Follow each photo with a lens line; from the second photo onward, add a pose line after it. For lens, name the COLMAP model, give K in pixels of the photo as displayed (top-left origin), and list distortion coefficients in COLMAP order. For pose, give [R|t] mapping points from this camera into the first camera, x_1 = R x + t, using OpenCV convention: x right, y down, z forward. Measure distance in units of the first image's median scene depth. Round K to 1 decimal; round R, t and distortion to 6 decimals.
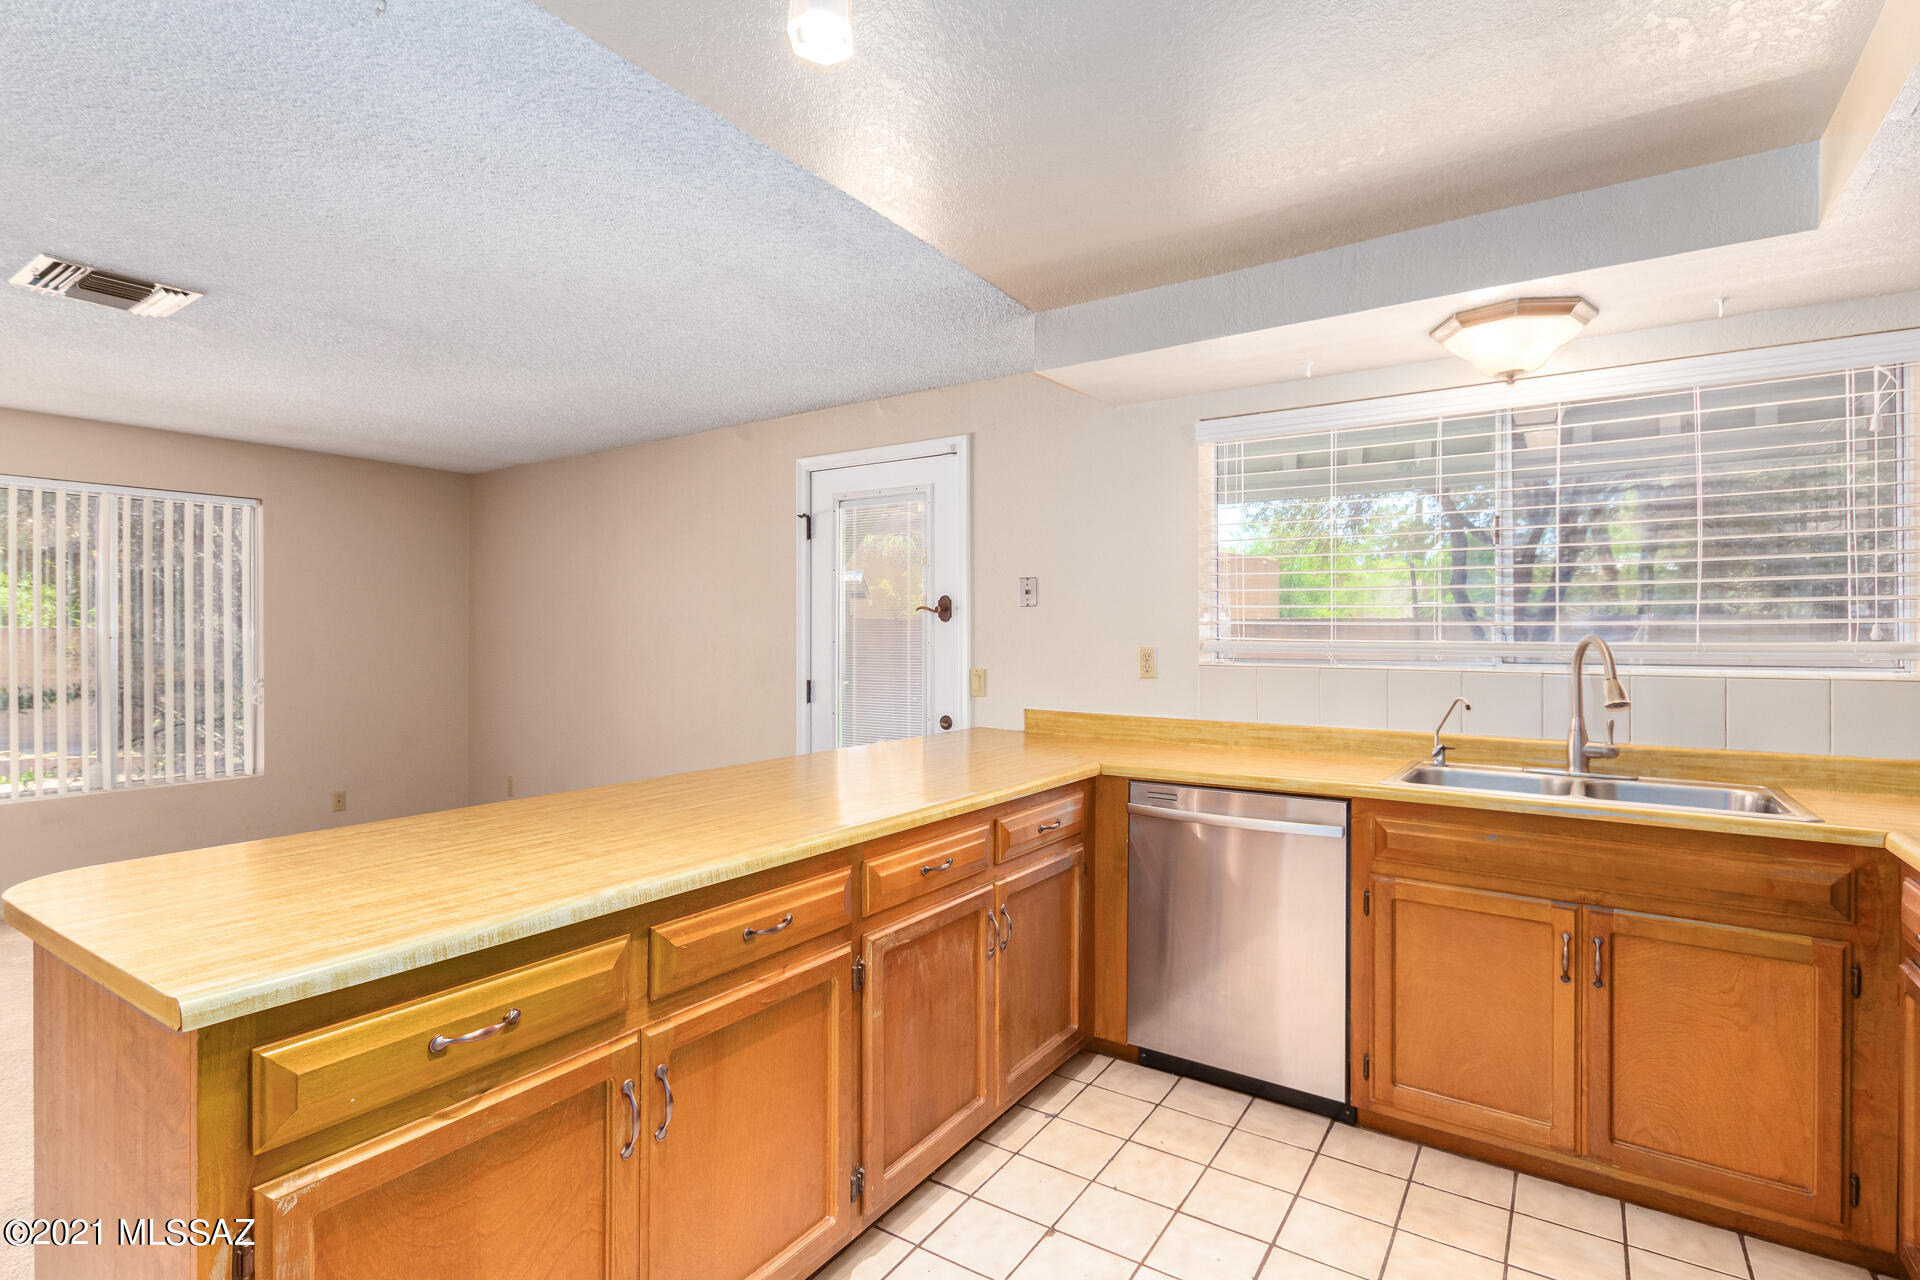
lens RADIAL K [[921.4, 0, 933.9], [0, 921.4, 635.0], [0, 0, 1]] dist [0.026787, -0.011348]
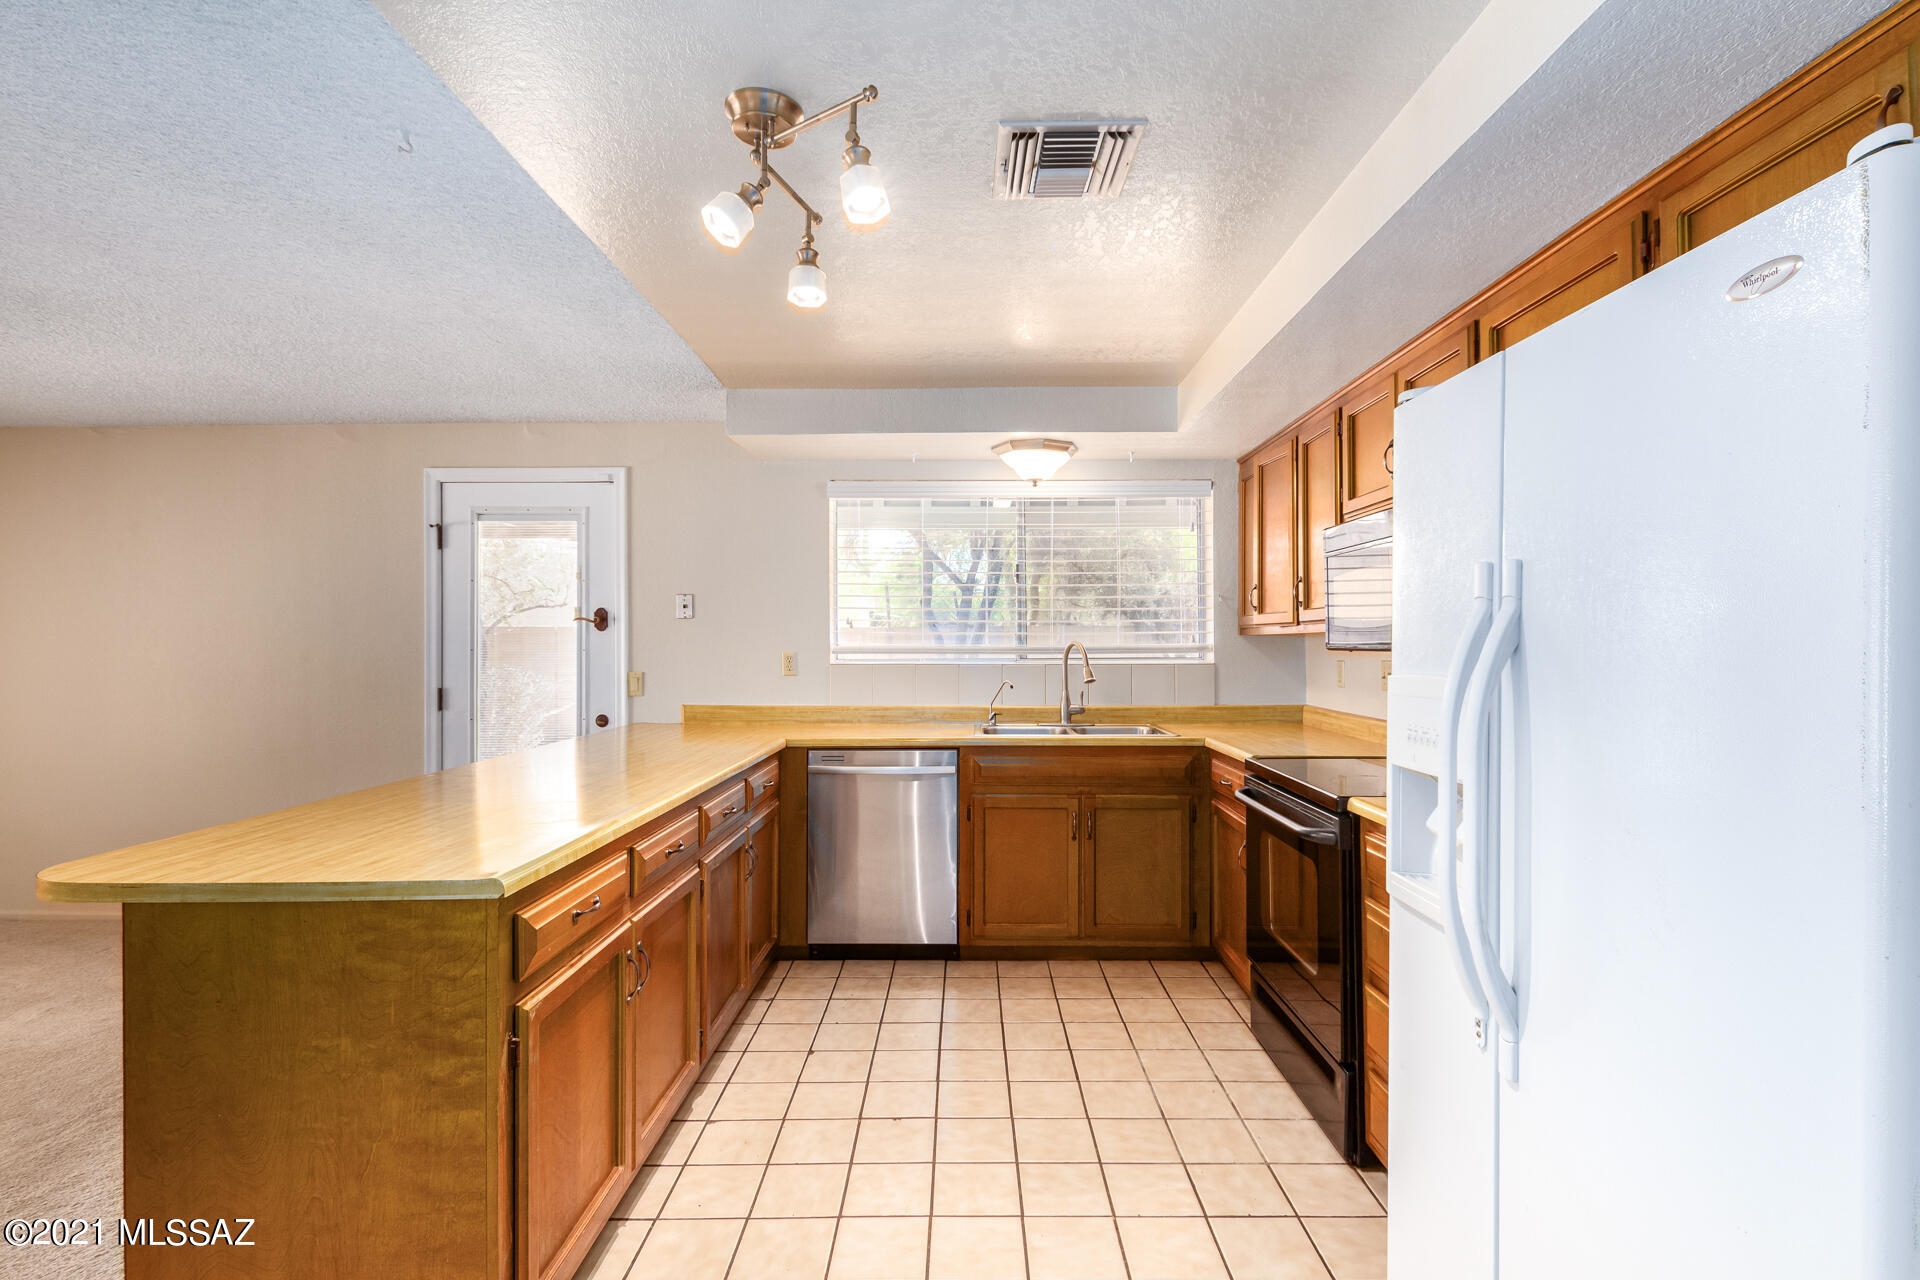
lens RADIAL K [[910.0, 0, 953.3], [0, 910.0, 635.4], [0, 0, 1]] dist [0.004873, -0.000056]
pose [[0.836282, 0.000241, 0.548299, -0.369998], [0.004801, 0.999958, -0.007761, 0.002297], [-0.548278, 0.009122, 0.836246, -0.249897]]
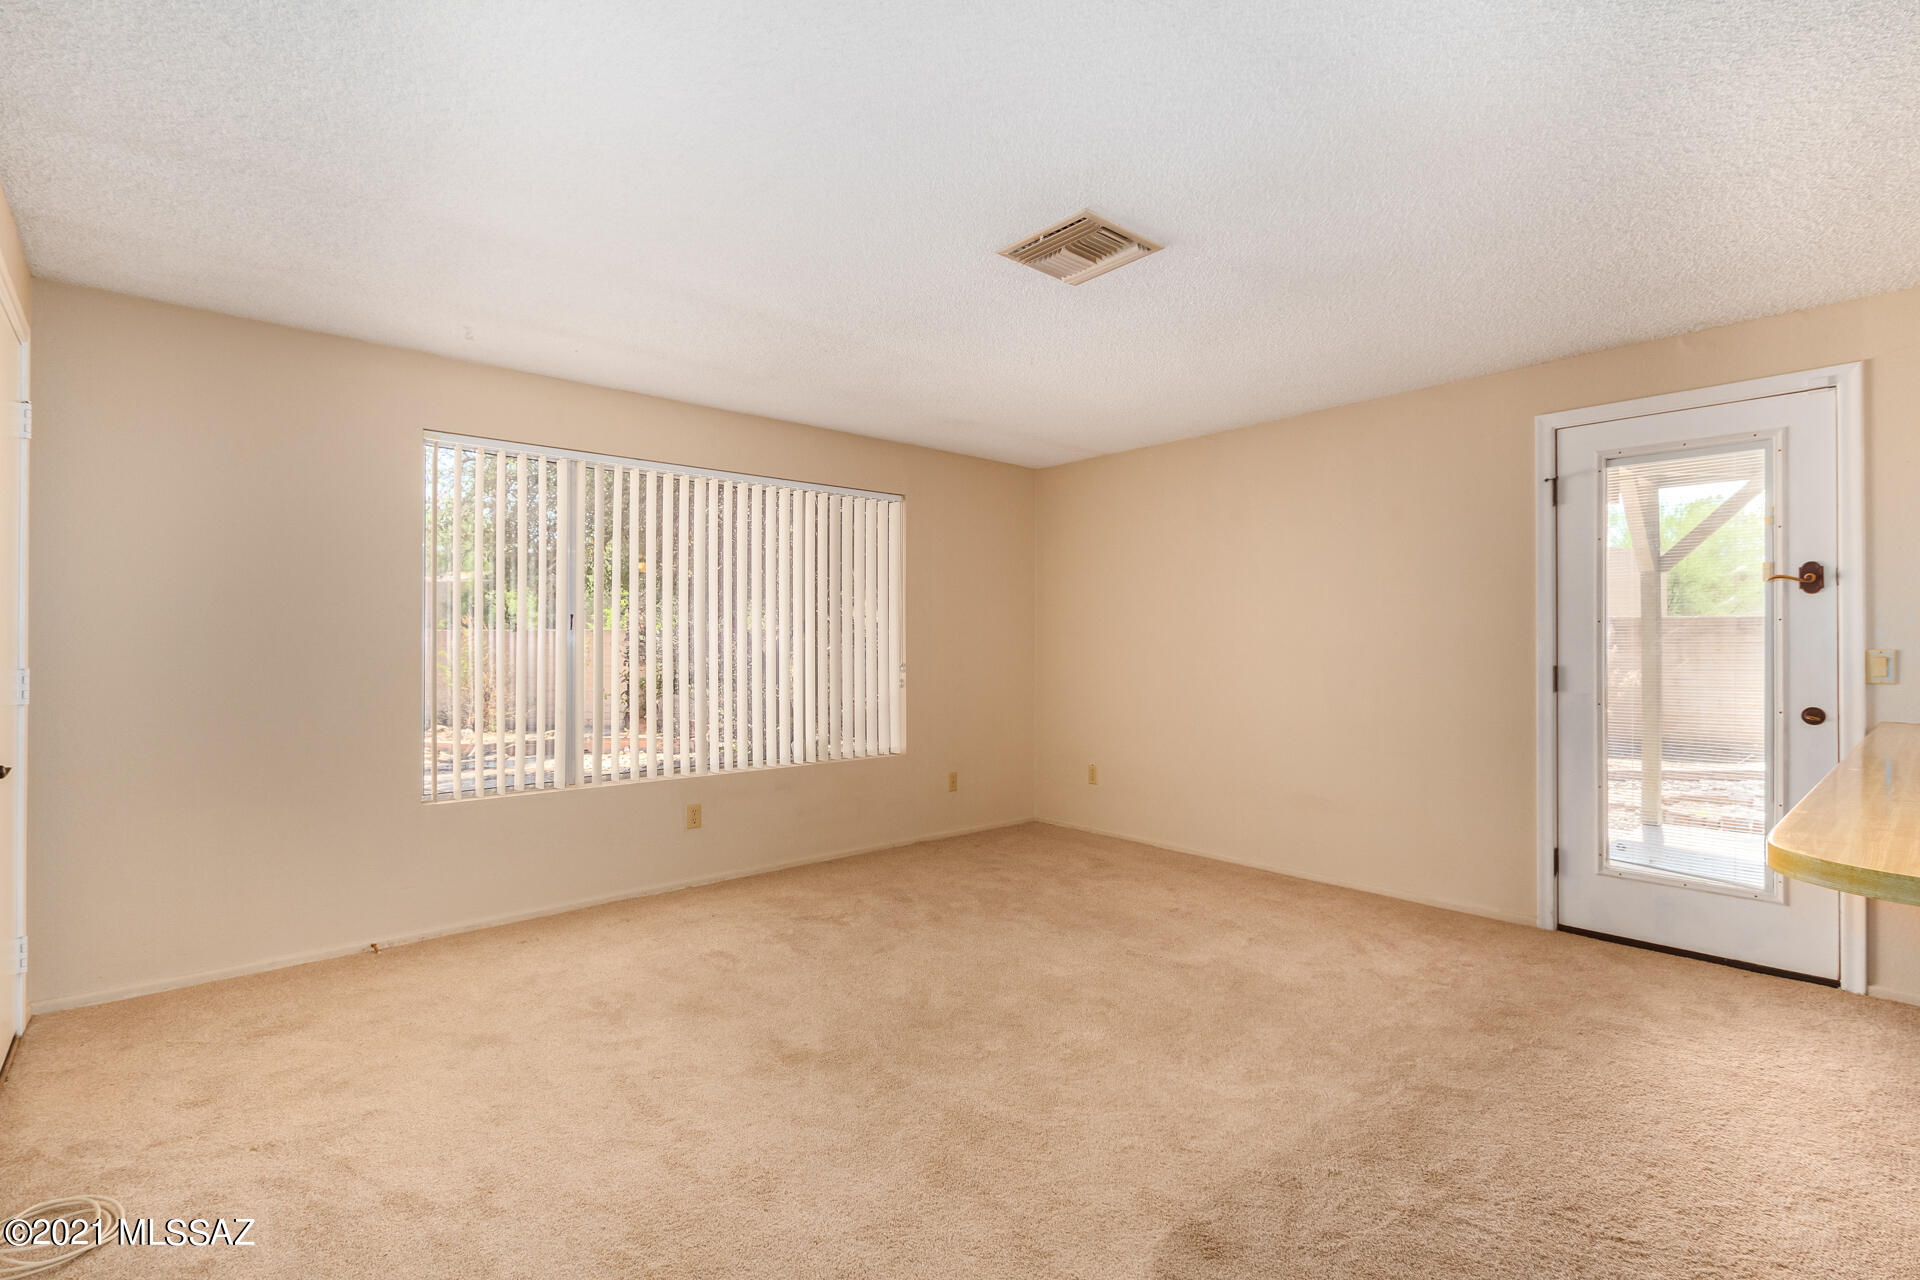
lens RADIAL K [[889.7, 0, 964.1], [0, 889.7, 636.5], [0, 0, 1]] dist [0.005095, -0.000907]
pose [[0.968552, 0.000559, -0.248809, -0.815682], [-0.003495, 0.999929, -0.011359, 0.056065], [0.248785, 0.011872, 0.968486, 0.066088]]
